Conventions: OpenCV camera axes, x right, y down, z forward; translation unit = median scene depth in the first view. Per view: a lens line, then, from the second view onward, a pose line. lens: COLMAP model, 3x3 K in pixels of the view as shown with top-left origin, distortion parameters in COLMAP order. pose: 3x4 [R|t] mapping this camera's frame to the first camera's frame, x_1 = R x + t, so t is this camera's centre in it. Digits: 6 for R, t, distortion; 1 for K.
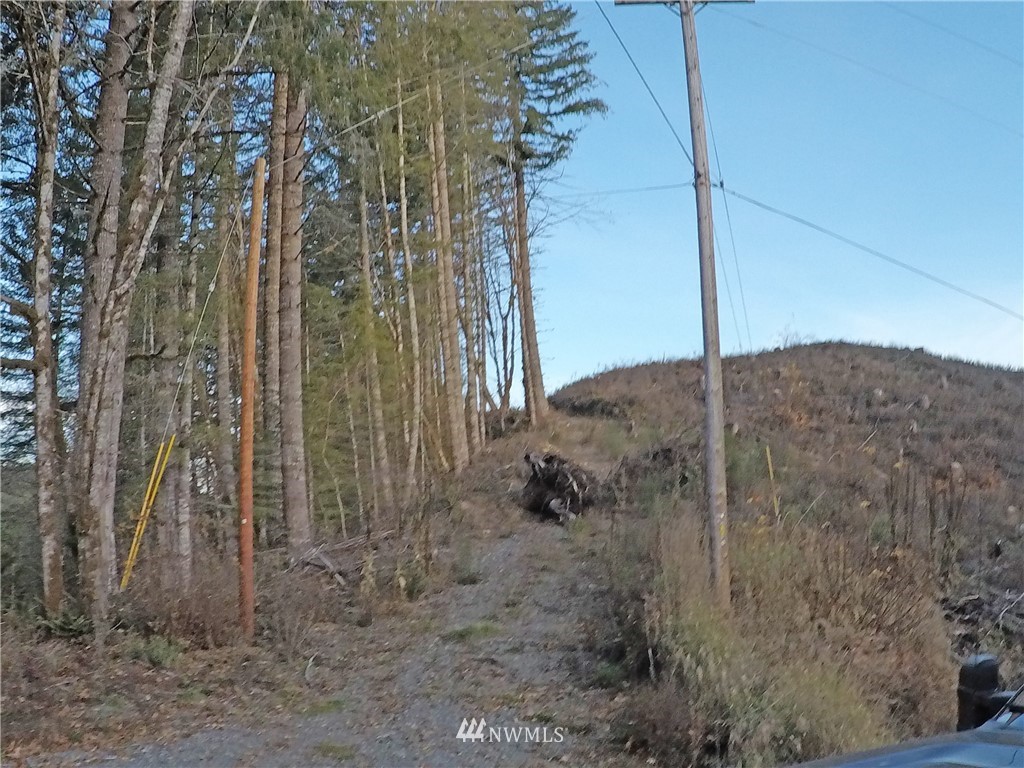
lens RADIAL K [[871.6, 0, 514.6], [0, 871.6, 406.5], [0, 0, 1]] dist [-0.248019, 0.067816]
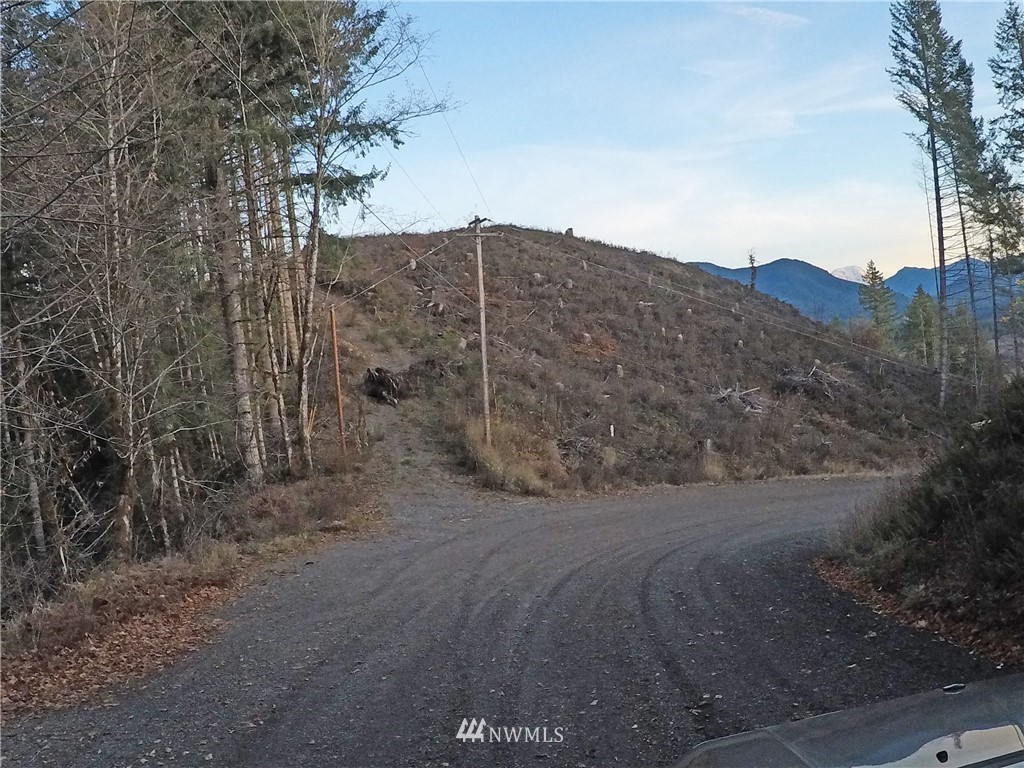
lens RADIAL K [[871.6, 0, 514.6], [0, 871.6, 406.5], [0, 0, 1]] dist [-0.248019, 0.067816]
pose [[0.926128, -0.065540, 0.371473, -0.182235], [-0.020103, 0.974814, 0.222110, -0.134713], [-0.376674, -0.213170, 0.901485, -0.409714]]
